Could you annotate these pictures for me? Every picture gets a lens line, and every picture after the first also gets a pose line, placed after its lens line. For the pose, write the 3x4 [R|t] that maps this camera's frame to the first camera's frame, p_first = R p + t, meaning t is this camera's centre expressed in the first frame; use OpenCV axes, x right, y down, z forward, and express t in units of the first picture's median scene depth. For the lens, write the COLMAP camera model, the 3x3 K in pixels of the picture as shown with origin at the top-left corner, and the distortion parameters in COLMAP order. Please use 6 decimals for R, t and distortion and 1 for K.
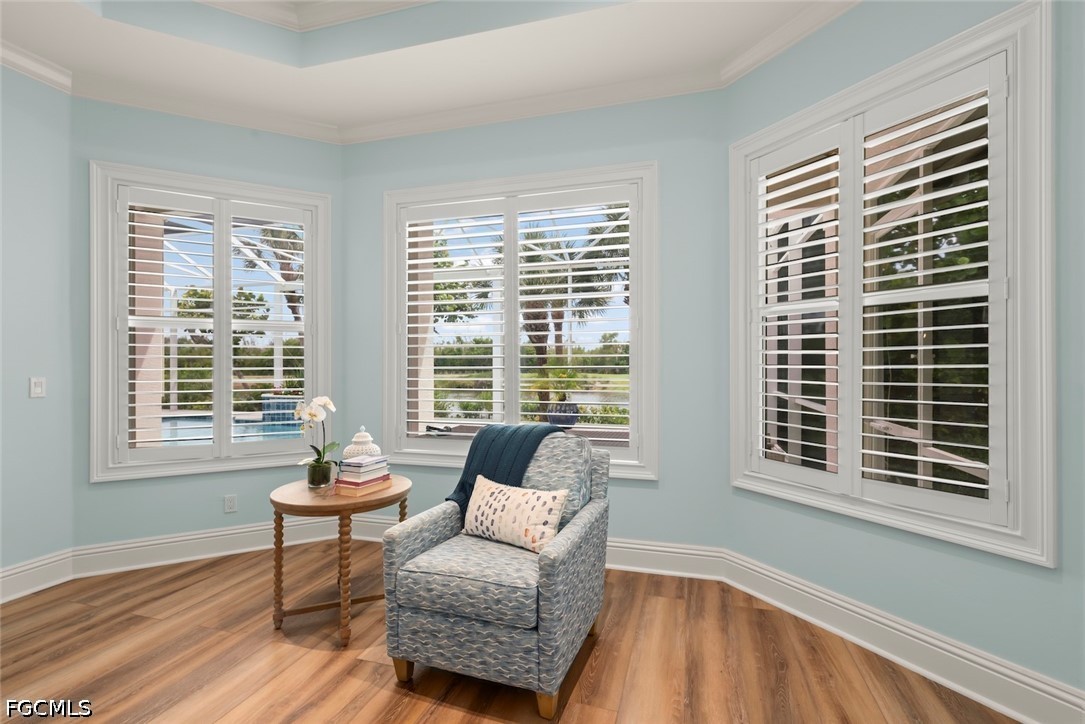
lens RADIAL K [[492.7, 0, 542.5], [0, 492.7, 362.0], [0, 0, 1]] dist [0.000574, 0.000154]
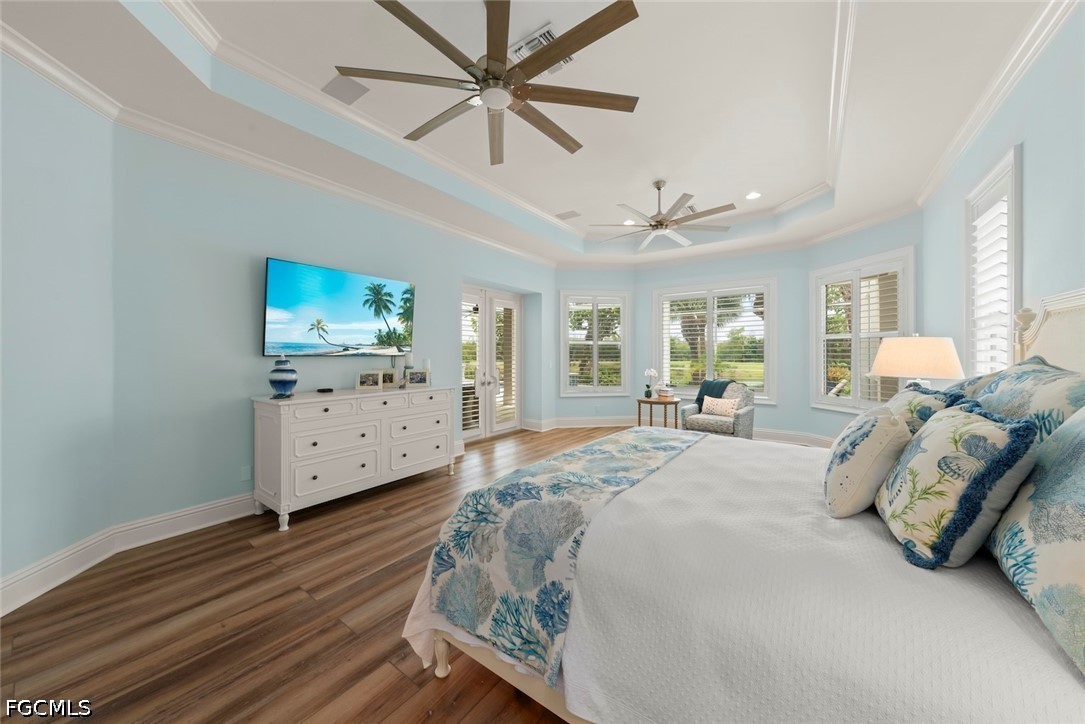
lens RADIAL K [[378.9, 0, 543.0], [0, 378.9, 357.1], [0, 0, 1]] dist [-0.000460, -0.000069]
pose [[0.936280, -0.002642, -0.351246, -0.238587], [0.007689, 0.999886, 0.012975, -0.039244], [0.351171, -0.014849, 0.936193, -1.461723]]
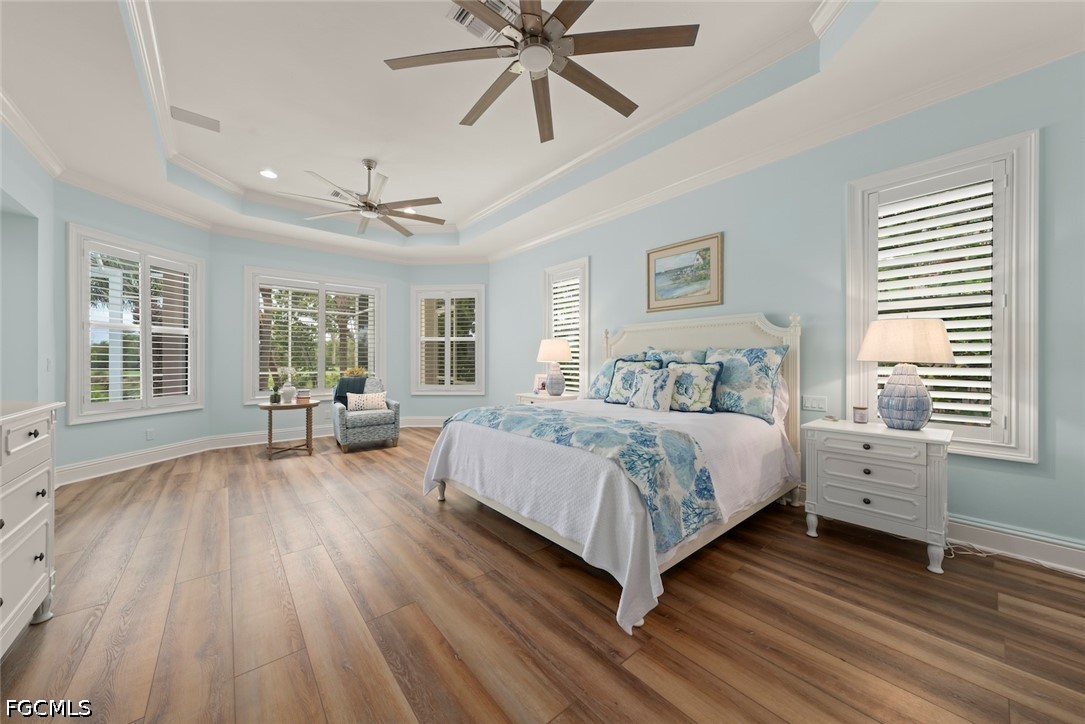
lens RADIAL K [[383.2, 0, 542.5], [0, 383.2, 362.0], [0, 0, 1]] dist [0.000336, 0.000042]
pose [[0.559314, -0.006388, 0.828931, -1.311573], [-0.004570, 0.999931, 0.010789, 0.021731], [-0.828943, -0.009822, 0.559246, -1.168023]]
